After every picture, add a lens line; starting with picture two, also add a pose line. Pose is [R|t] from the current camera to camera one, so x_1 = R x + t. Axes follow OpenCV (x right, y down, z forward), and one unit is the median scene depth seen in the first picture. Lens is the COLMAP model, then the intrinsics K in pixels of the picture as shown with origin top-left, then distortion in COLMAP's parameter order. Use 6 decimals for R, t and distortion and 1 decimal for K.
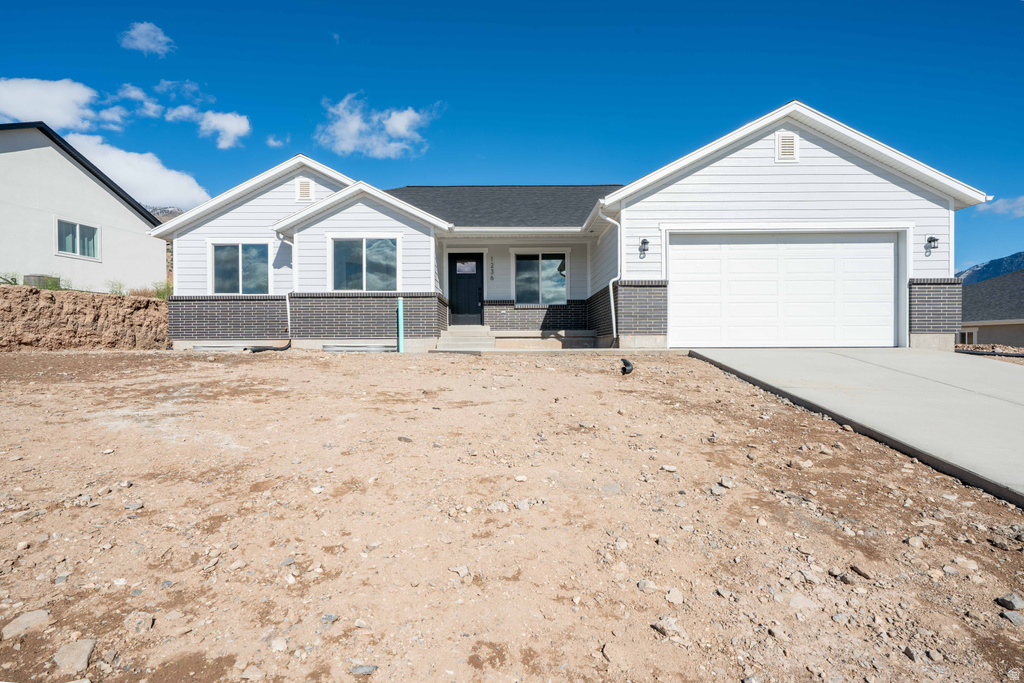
lens RADIAL K [[489.5, 0, 508.7], [0, 489.5, 343.0], [0, 0, 1]] dist [0.001403, 0.000441]
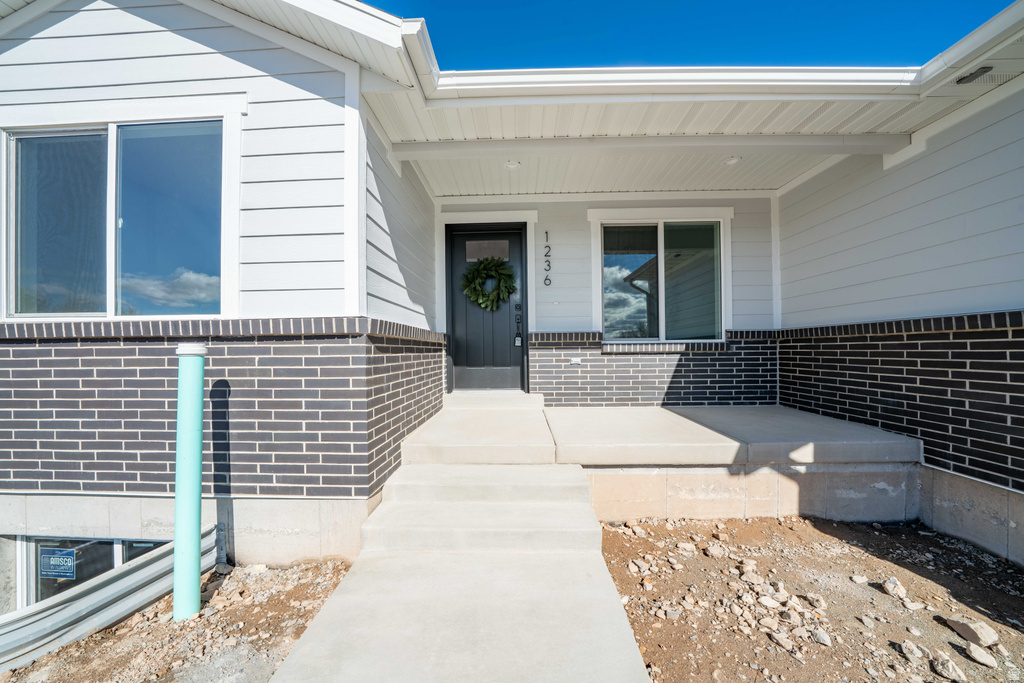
lens RADIAL K [[350.8, 0, 509.4], [0, 350.8, 345.8], [0, 0, 1]] dist [-0.001517, -0.000057]
pose [[0.999169, -0.006389, -0.040262, -0.055417], [0.005918, 0.999913, -0.011828, -0.073676], [0.040334, 0.011580, 0.999119, 0.698728]]
